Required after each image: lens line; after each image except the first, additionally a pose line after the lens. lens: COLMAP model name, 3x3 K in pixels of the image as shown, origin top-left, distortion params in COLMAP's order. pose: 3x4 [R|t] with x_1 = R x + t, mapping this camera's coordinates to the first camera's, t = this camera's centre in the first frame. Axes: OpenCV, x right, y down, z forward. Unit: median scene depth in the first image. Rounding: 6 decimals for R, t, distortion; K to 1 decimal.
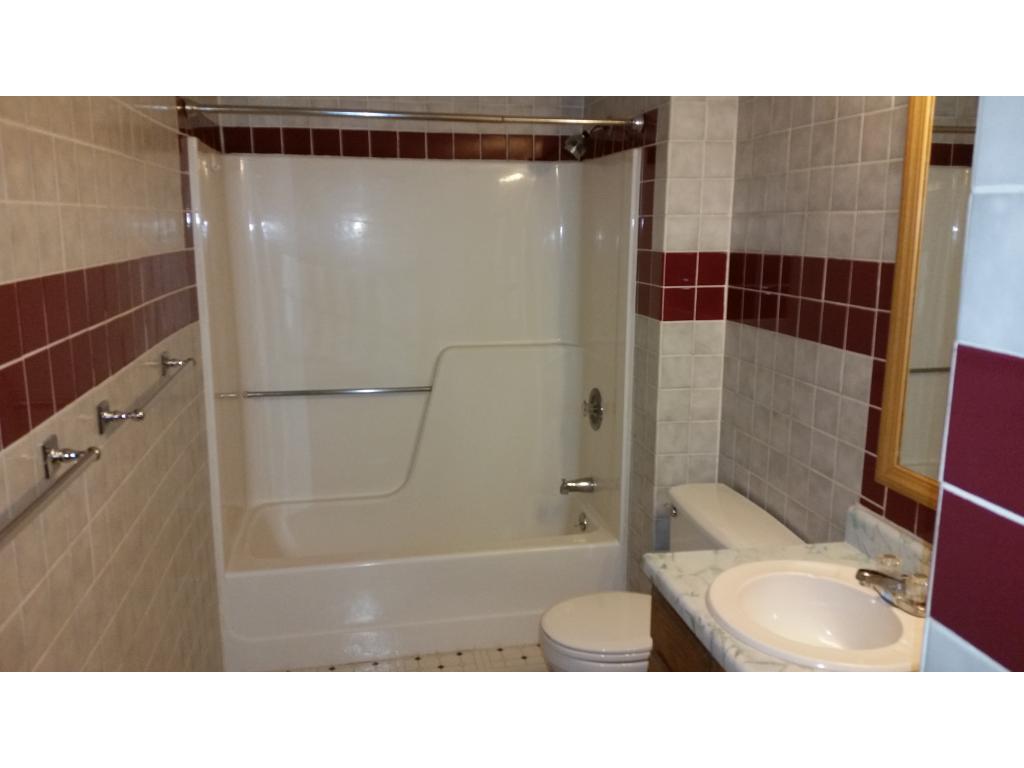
lens RADIAL K [[860.2, 0, 511.8], [0, 860.2, 382.3], [0, 0, 1]] dist [0.003712, -0.004077]
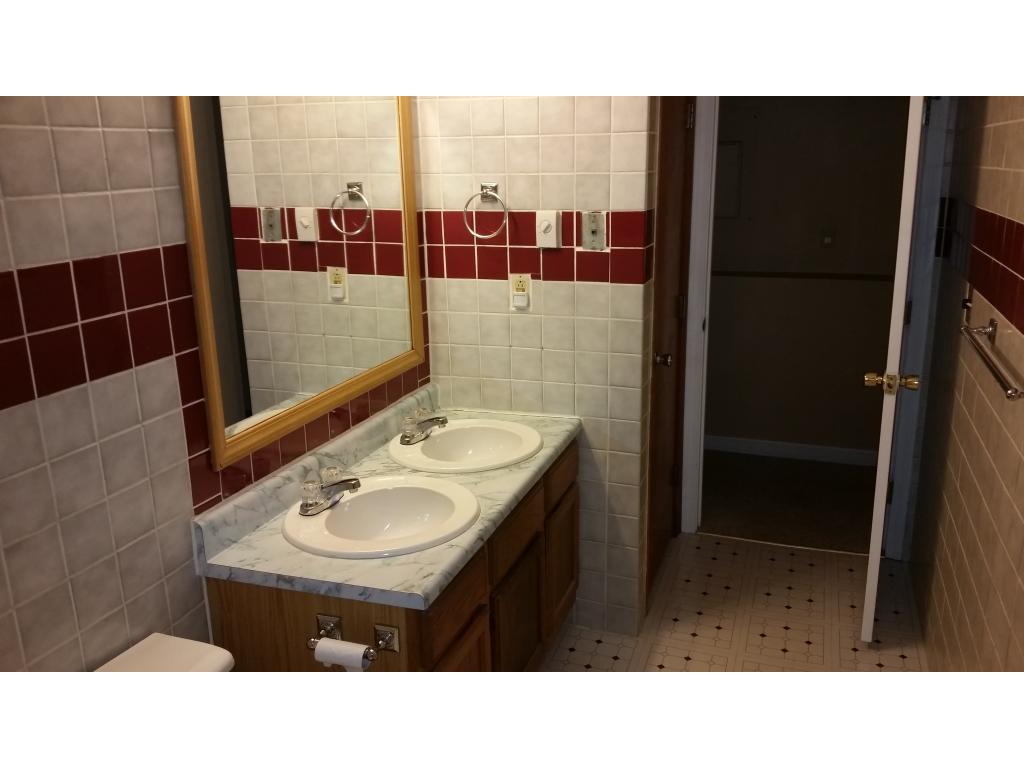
lens RADIAL K [[860.2, 0, 512.9], [0, 860.2, 387.9], [0, 0, 1]] dist [0.003712, -0.004077]
pose [[-0.862122, -0.111540, 0.494272, -0.309039], [0.120025, 0.902755, 0.413071, -0.310004], [-0.492281, 0.415442, -0.764897, 1.462556]]
